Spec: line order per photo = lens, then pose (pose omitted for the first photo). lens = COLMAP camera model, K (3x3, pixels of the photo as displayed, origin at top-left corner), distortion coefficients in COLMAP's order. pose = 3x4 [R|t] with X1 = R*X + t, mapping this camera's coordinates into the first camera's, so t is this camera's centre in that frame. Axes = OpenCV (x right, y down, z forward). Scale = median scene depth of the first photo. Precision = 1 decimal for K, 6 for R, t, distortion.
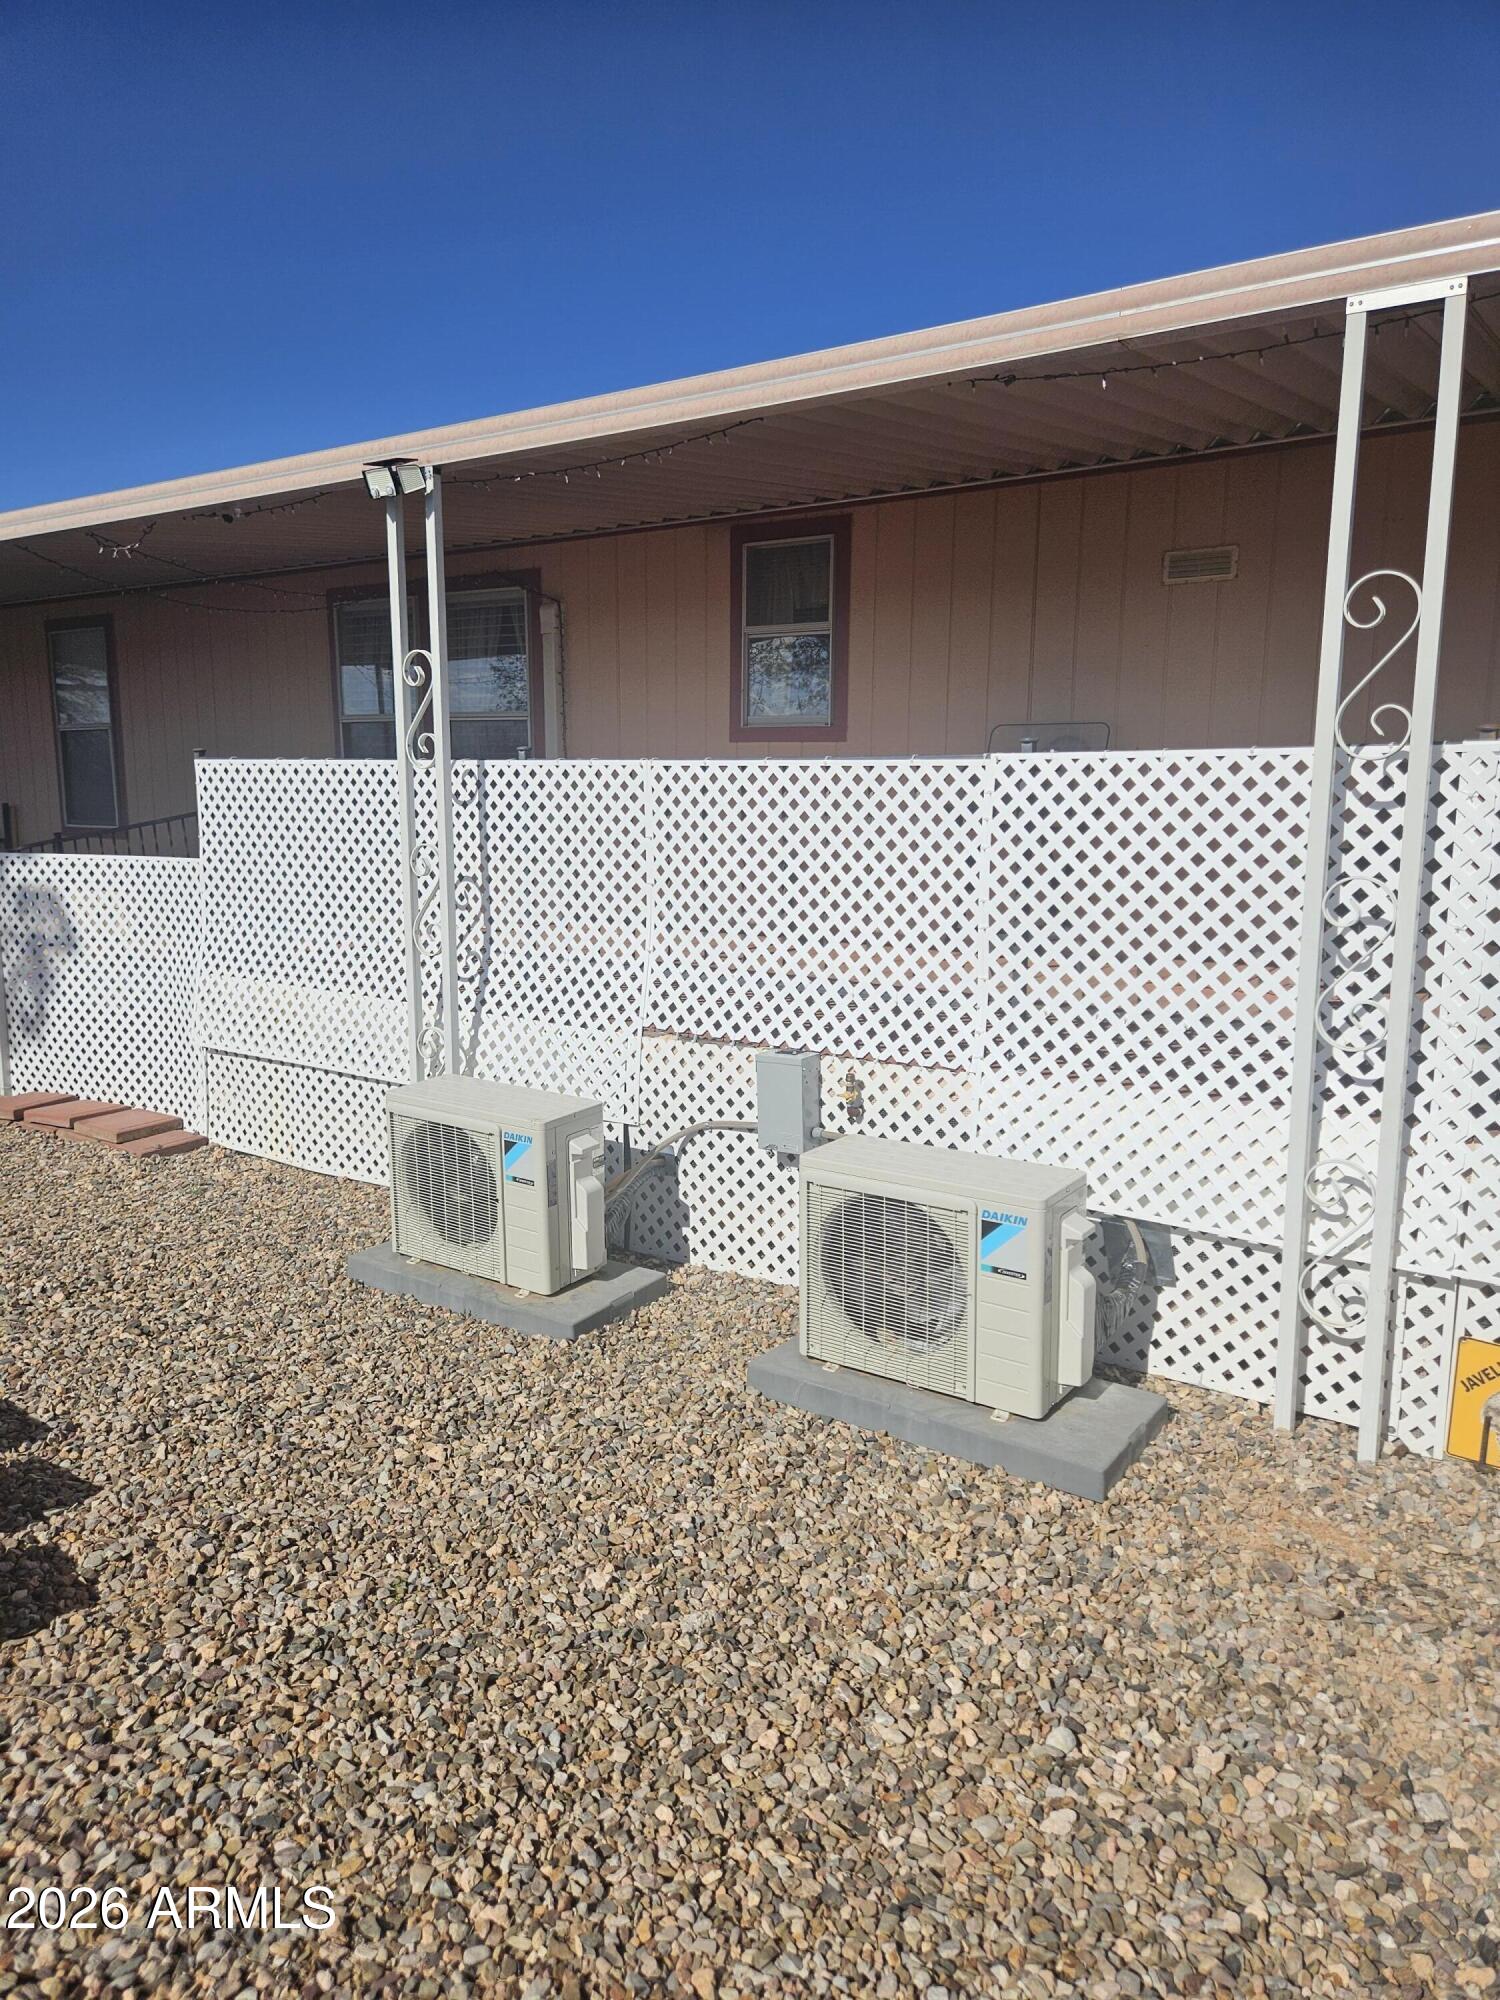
lens RADIAL K [[1344.7, 0, 750.5], [0, 1344.7, 997.7], [0, 0, 1]] dist [0.046910, -0.025259]
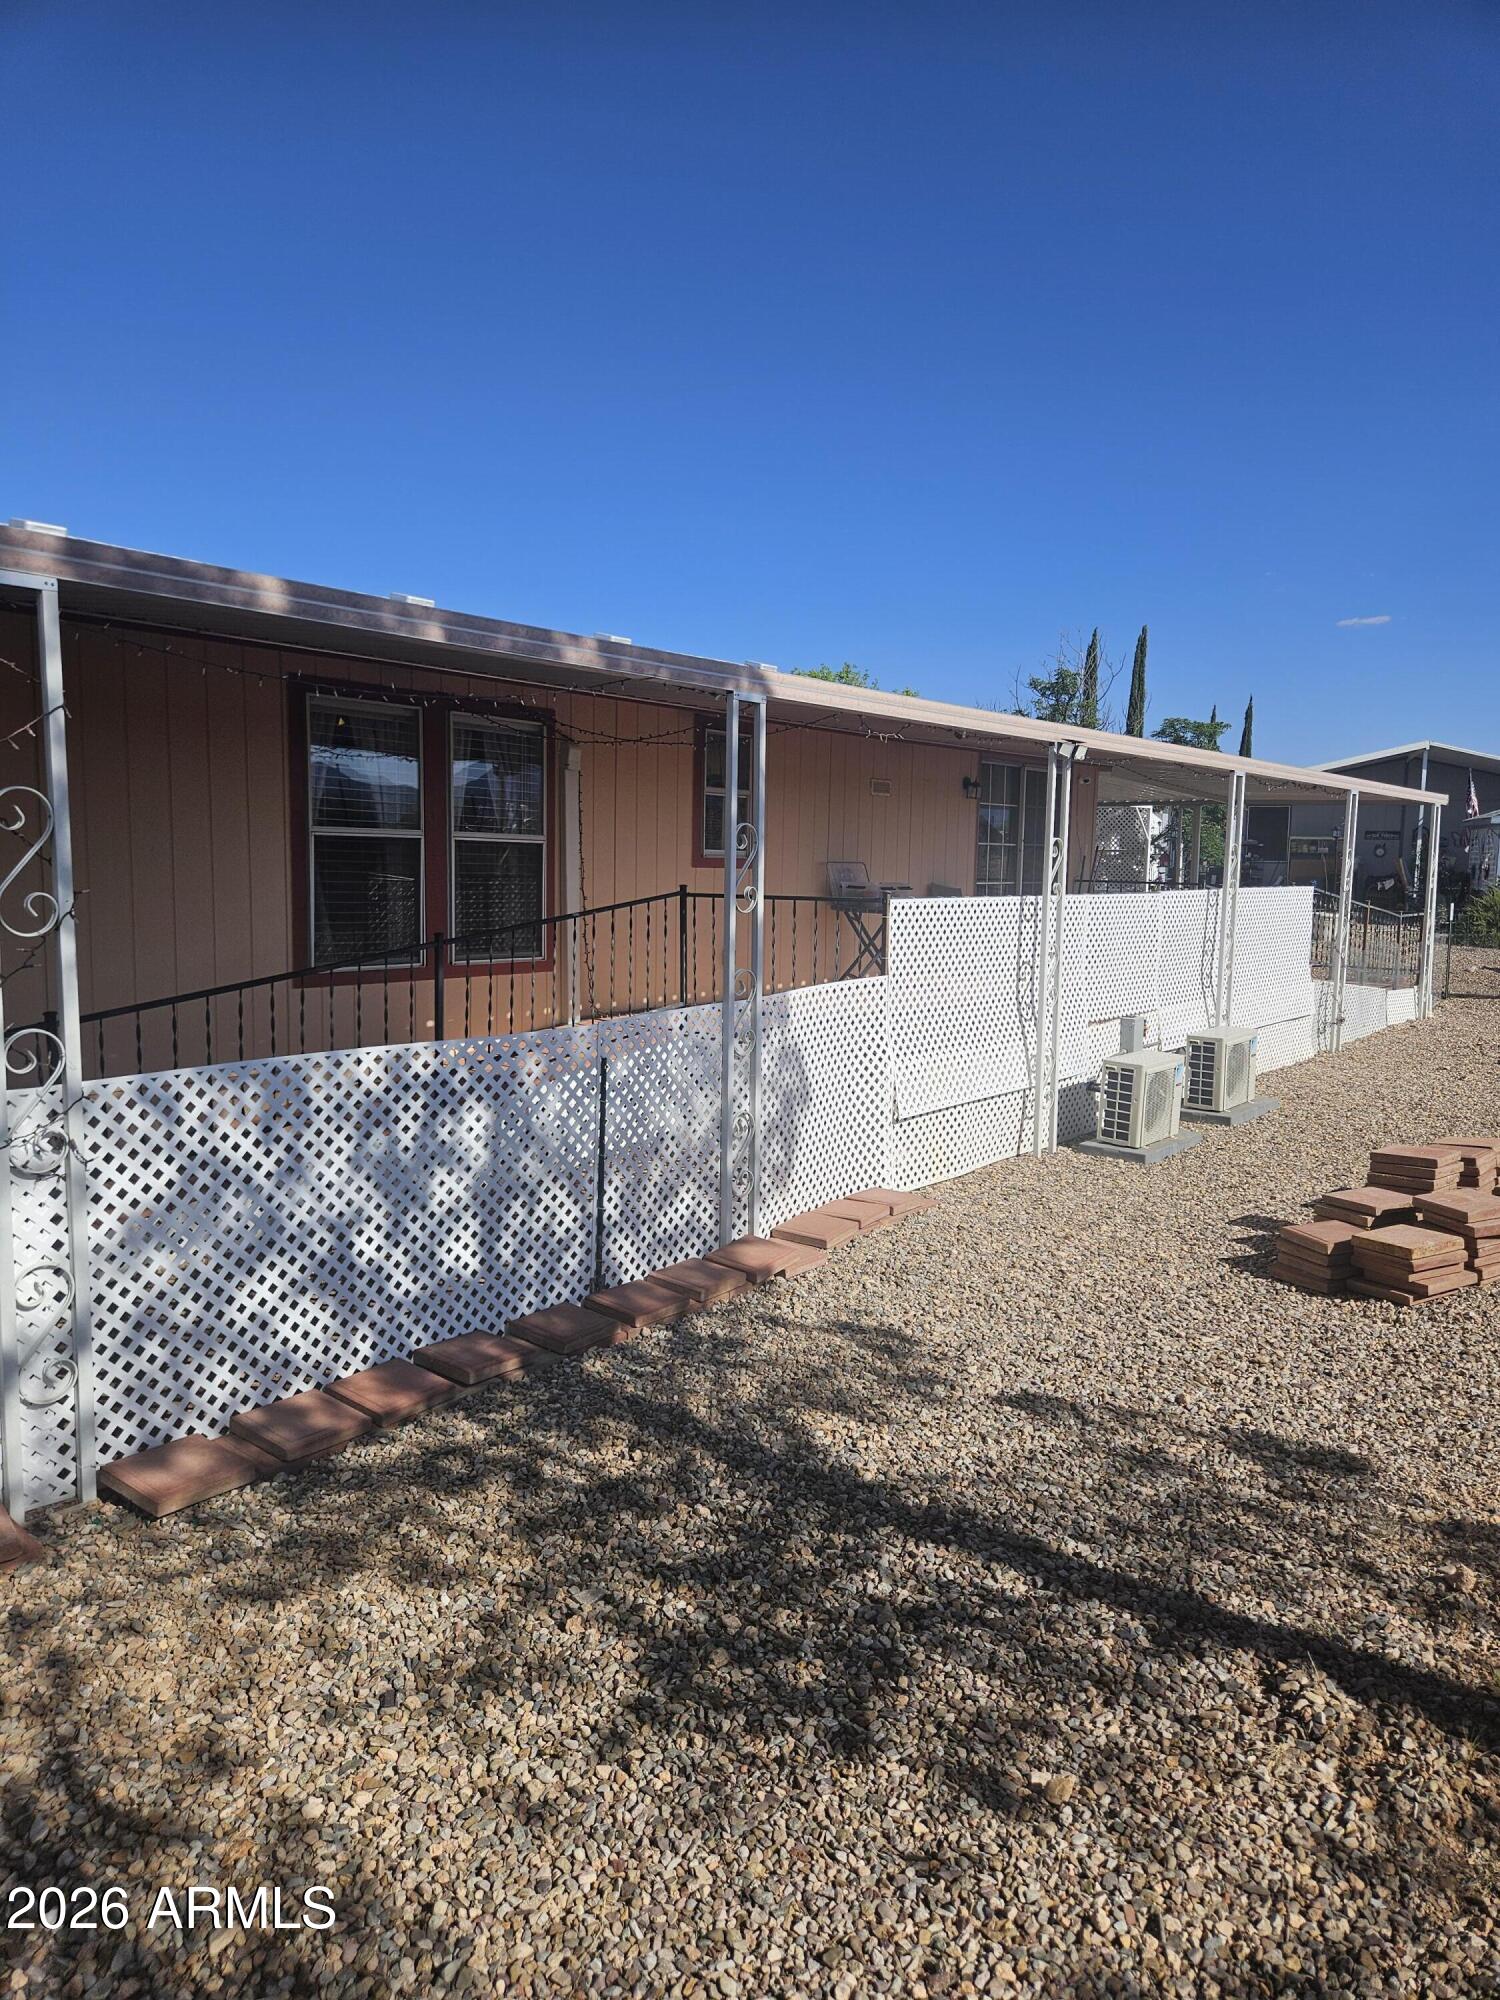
lens RADIAL K [[1344.7, 0, 748.6], [0, 1344.7, 997.7], [0, 0, 1]] dist [0.046910, -0.025259]
pose [[0.110934, -0.104564, 0.988312, -1.725966], [0.147859, 0.985119, 0.087630, -0.218065], [-0.982767, 0.136410, 0.124744, 0.995003]]
